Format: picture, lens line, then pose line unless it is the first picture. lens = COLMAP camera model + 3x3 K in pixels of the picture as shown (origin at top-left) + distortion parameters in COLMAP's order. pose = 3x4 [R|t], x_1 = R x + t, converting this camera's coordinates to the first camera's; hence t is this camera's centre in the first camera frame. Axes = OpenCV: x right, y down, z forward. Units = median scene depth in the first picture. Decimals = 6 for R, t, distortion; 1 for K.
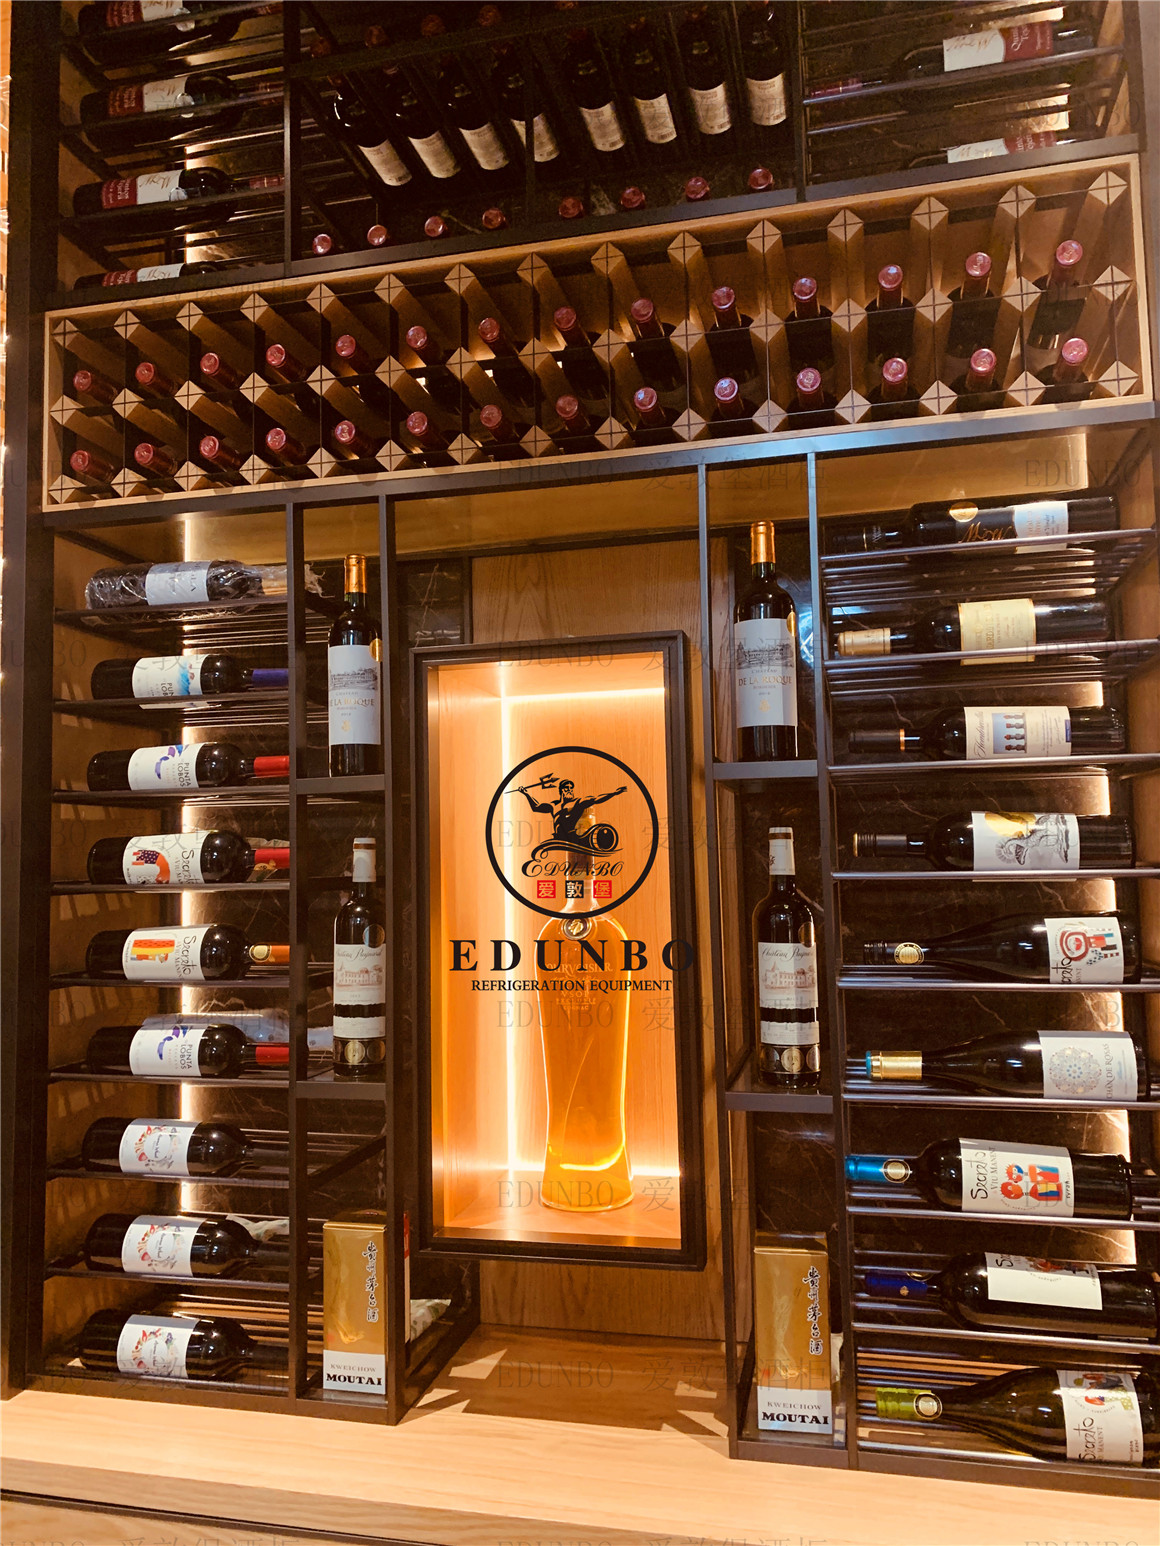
lens RADIAL K [[1110.7, 0, 581.5], [0, 1110.7, 746.6], [0, 0, 1]] dist [0.017838, 0.000527]
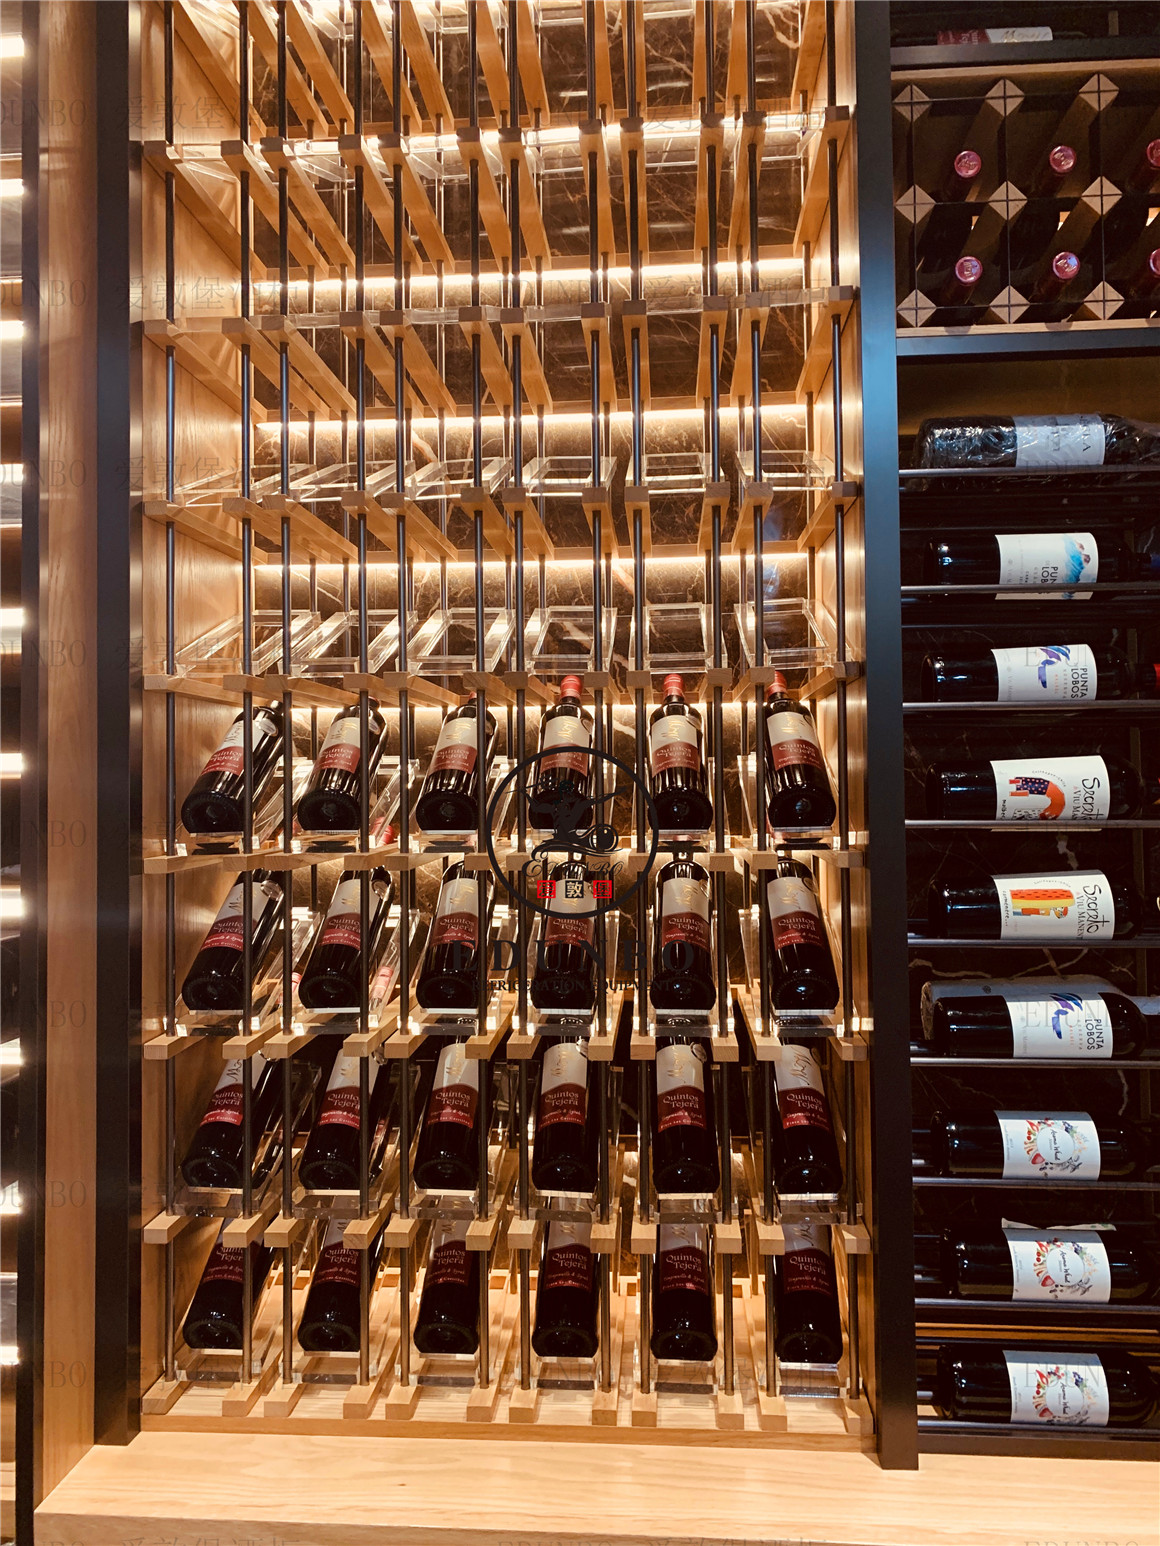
lens RADIAL K [[1228.4, 0, 580.3], [0, 1228.4, 735.7], [0, 0, 1]] dist [0.016073, 0.001109]
pose [[0.988471, 0.019534, 0.150143, -0.912868], [-0.026059, 0.998794, 0.041611, 0.038550], [-0.149149, -0.045044, 0.987788, 0.201759]]
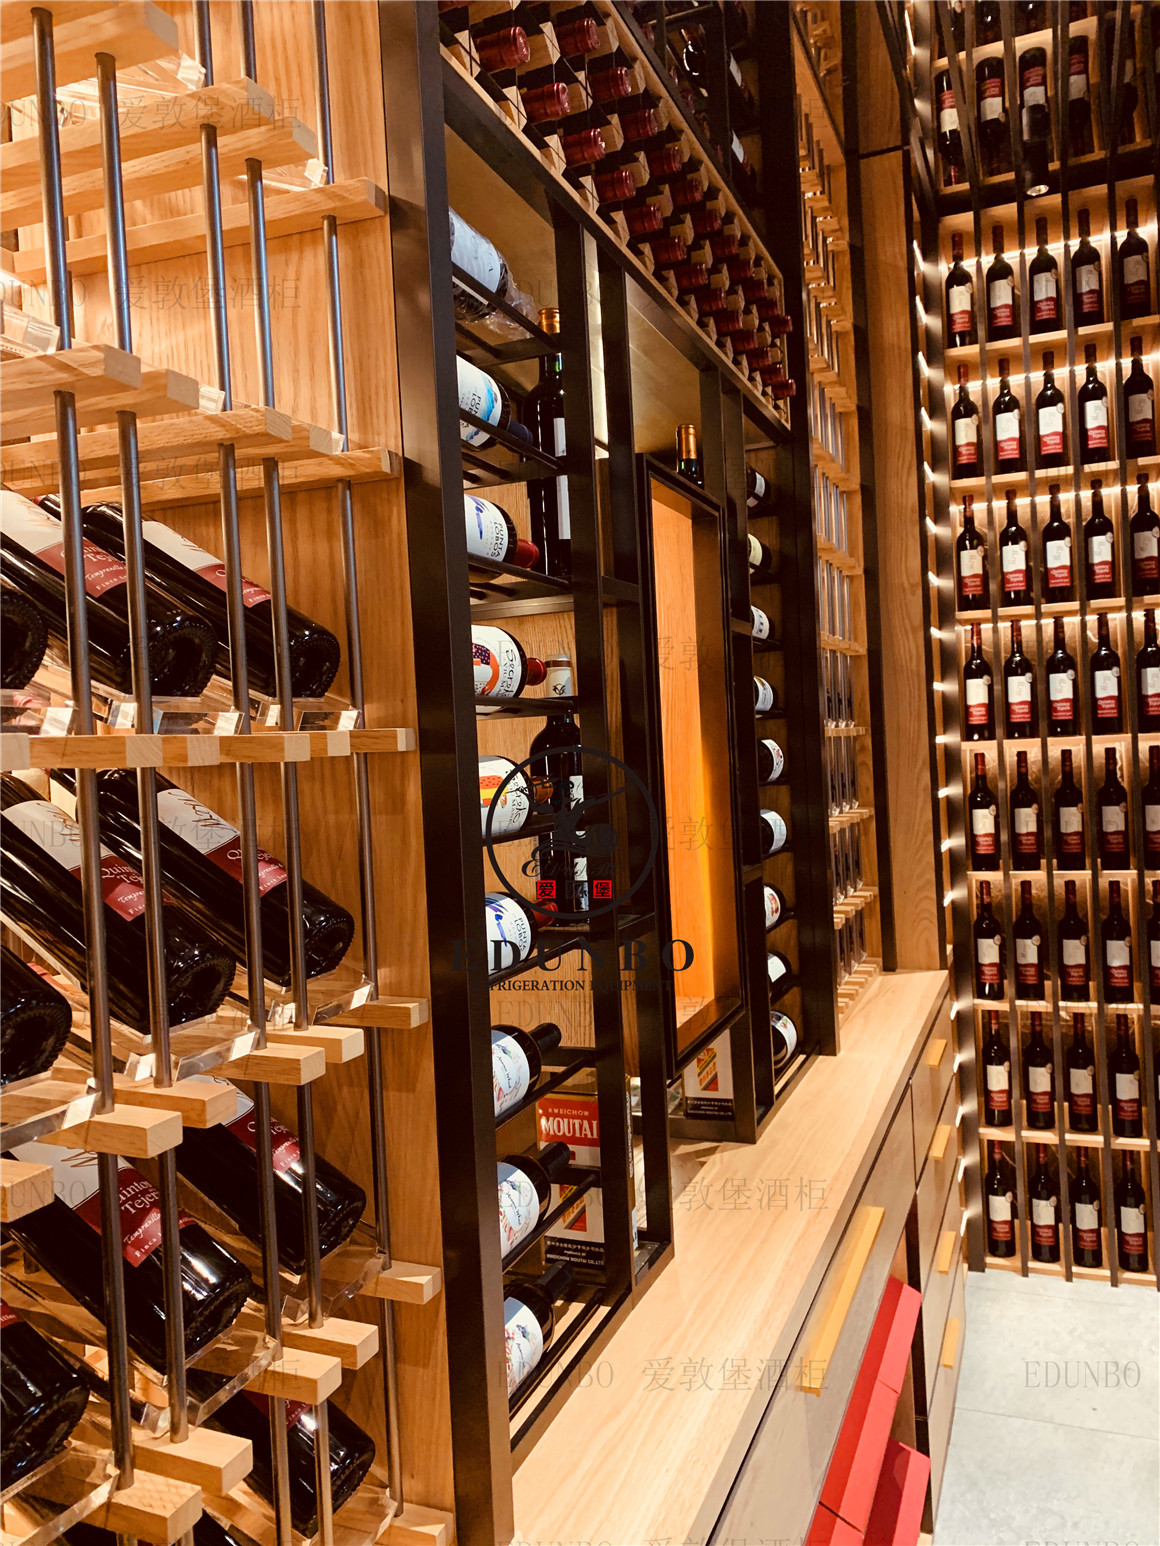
lens RADIAL K [[1205.3, 0, 575.5], [0, 1205.3, 767.4], [0, 0, 1]] dist [0.013816, -0.006579]
pose [[0.160162, 0.005385, 0.987076, -1.175333], [-0.028234, 0.999601, -0.000872, 0.181728], [-0.986687, -0.027730, 0.160250, 0.893627]]
